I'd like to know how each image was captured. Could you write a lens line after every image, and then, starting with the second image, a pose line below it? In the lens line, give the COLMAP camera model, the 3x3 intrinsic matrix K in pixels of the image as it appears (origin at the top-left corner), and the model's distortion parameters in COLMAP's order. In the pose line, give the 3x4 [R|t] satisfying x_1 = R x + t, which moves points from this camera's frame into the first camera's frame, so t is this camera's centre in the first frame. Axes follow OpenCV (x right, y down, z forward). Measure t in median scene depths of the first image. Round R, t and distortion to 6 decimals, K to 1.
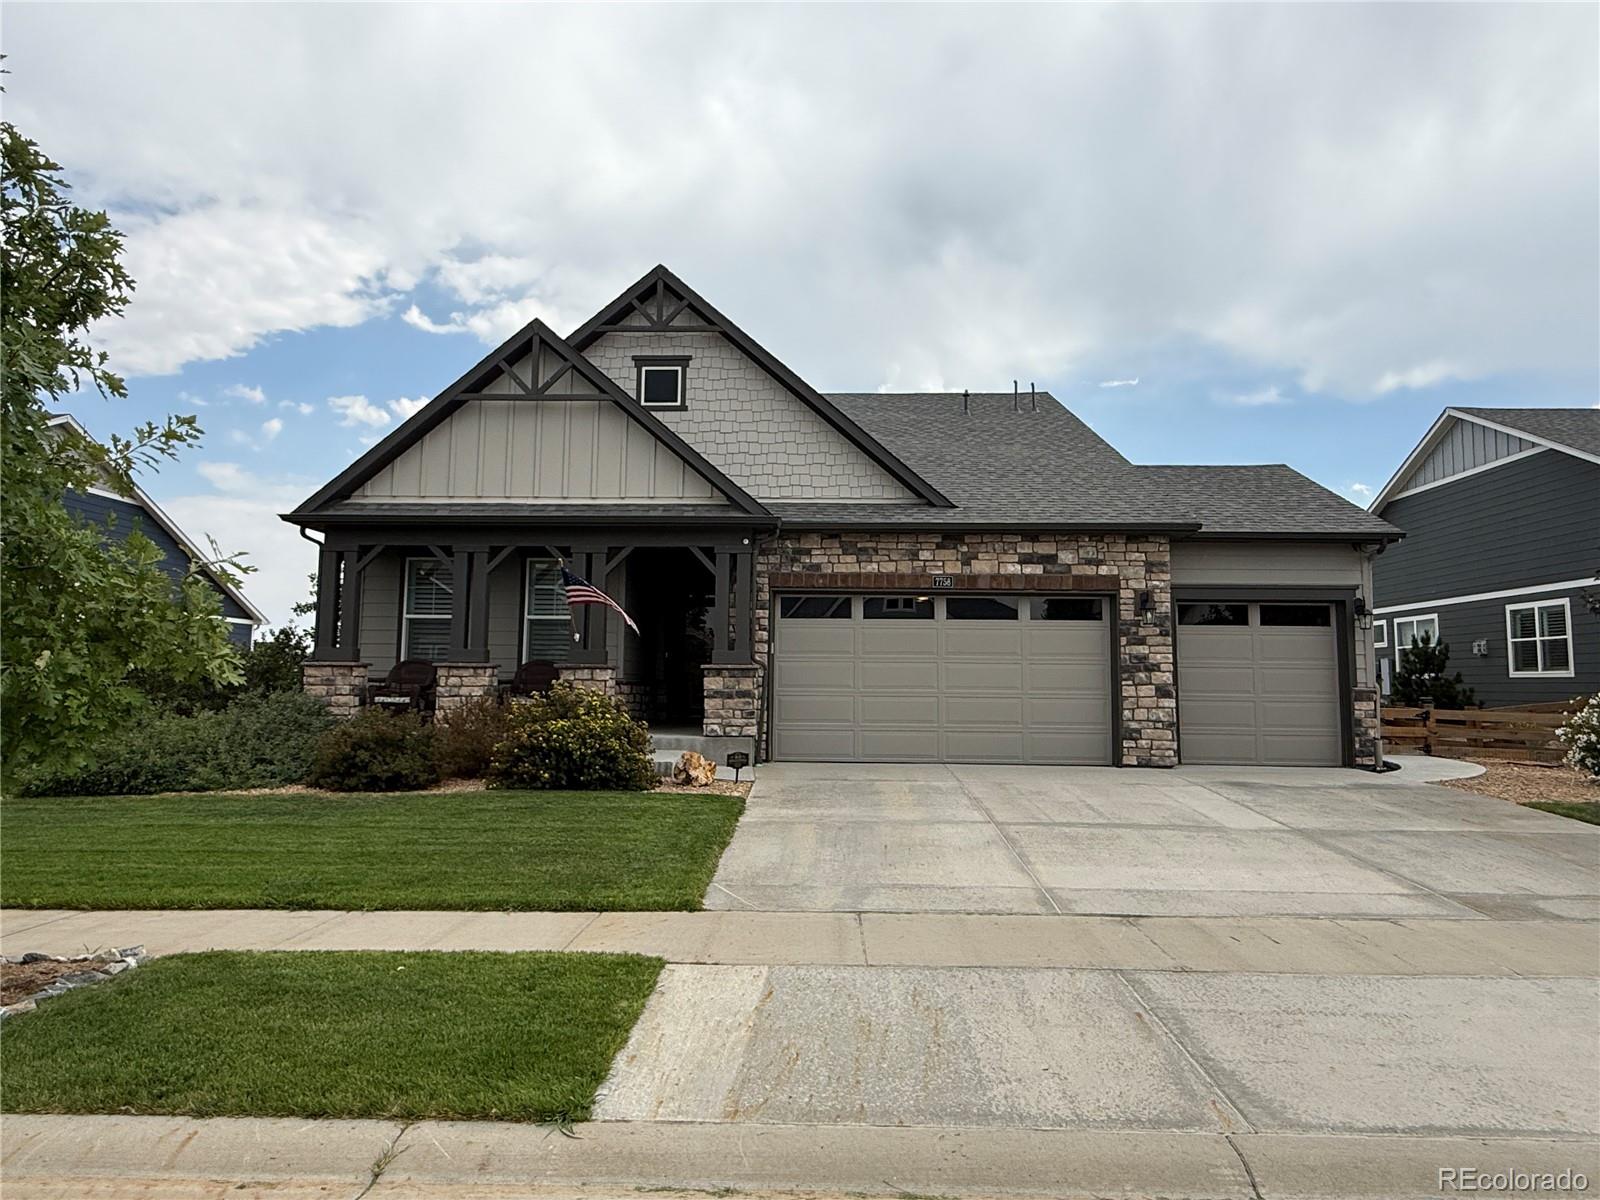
lens RADIAL K [[979.2, 0, 800.0], [0, 979.2, 600.0], [0, 0, 1]] dist [-0.001982, -0.000218]
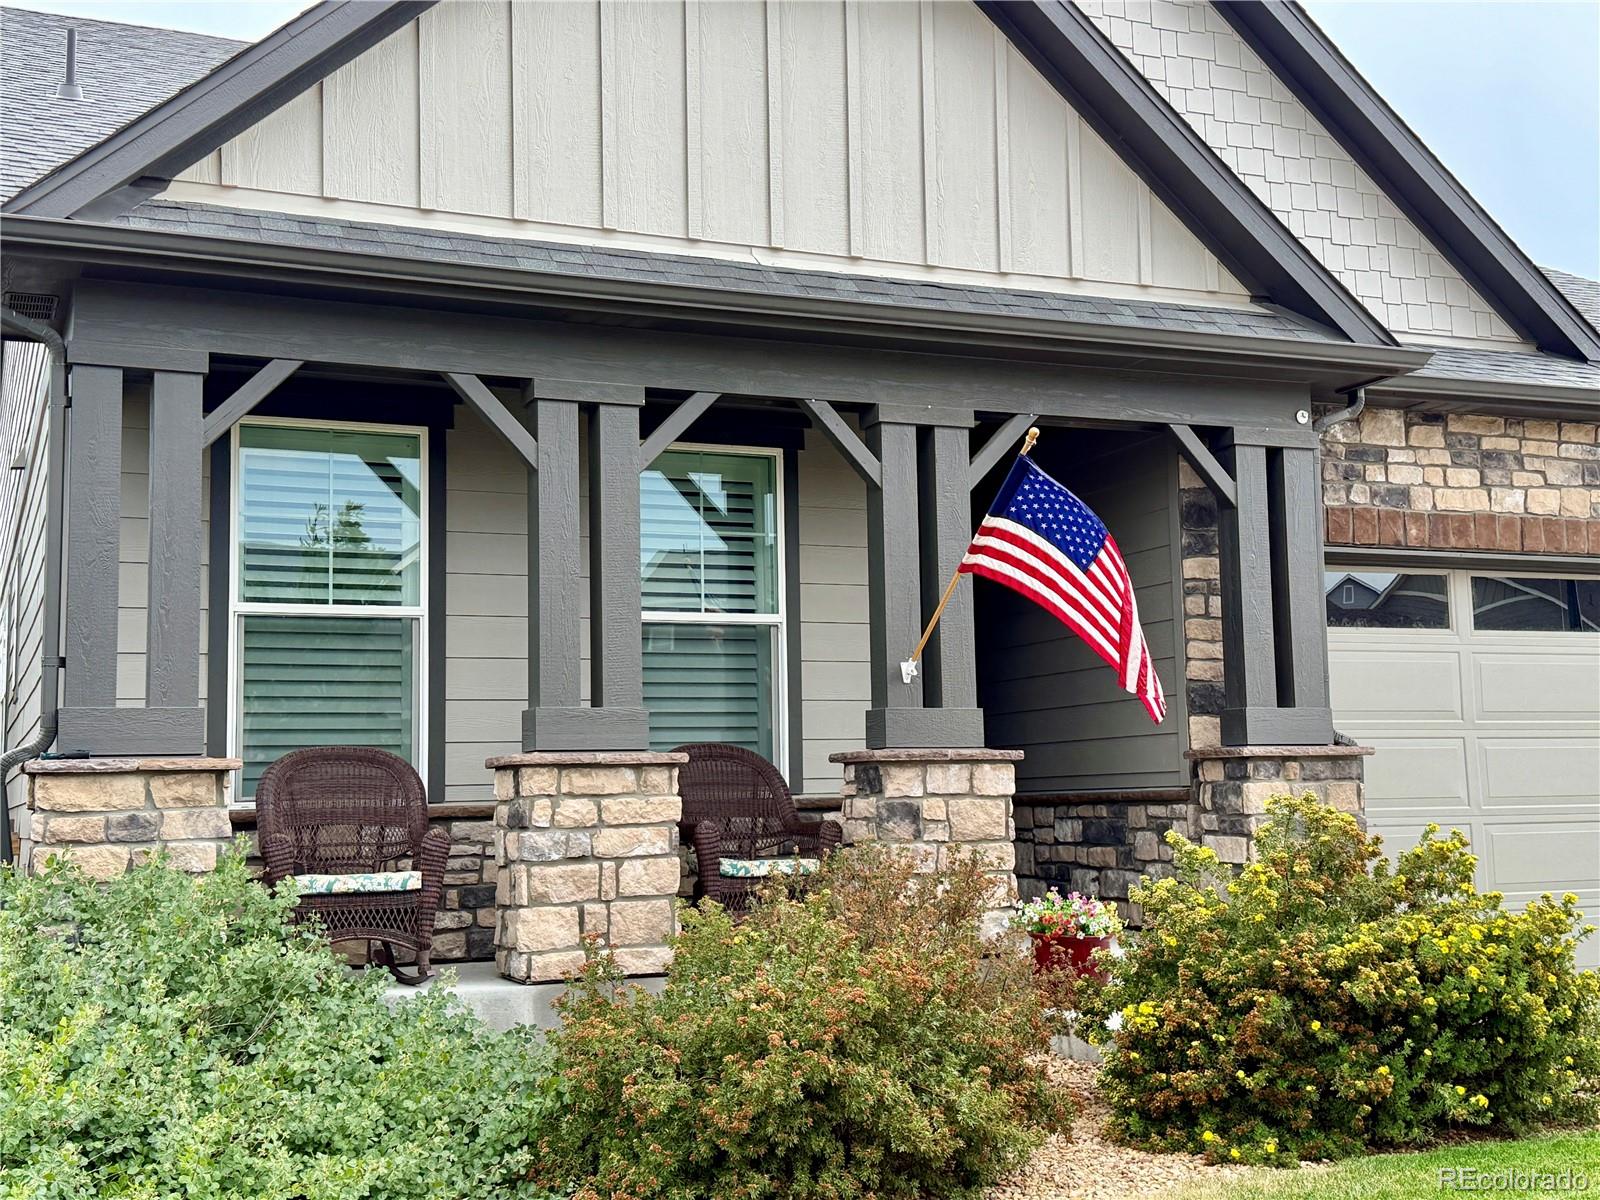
lens RADIAL K [[1916.2, 0, 800.0], [0, 1916.2, 600.0], [0, 0, 1]] dist [0.180382, -0.353596]
pose [[0.904218, 0.017949, 0.426694, -0.533115], [-0.008925, 0.999692, -0.023139, 0.028609], [-0.426978, 0.017114, 0.904100, 0.405025]]
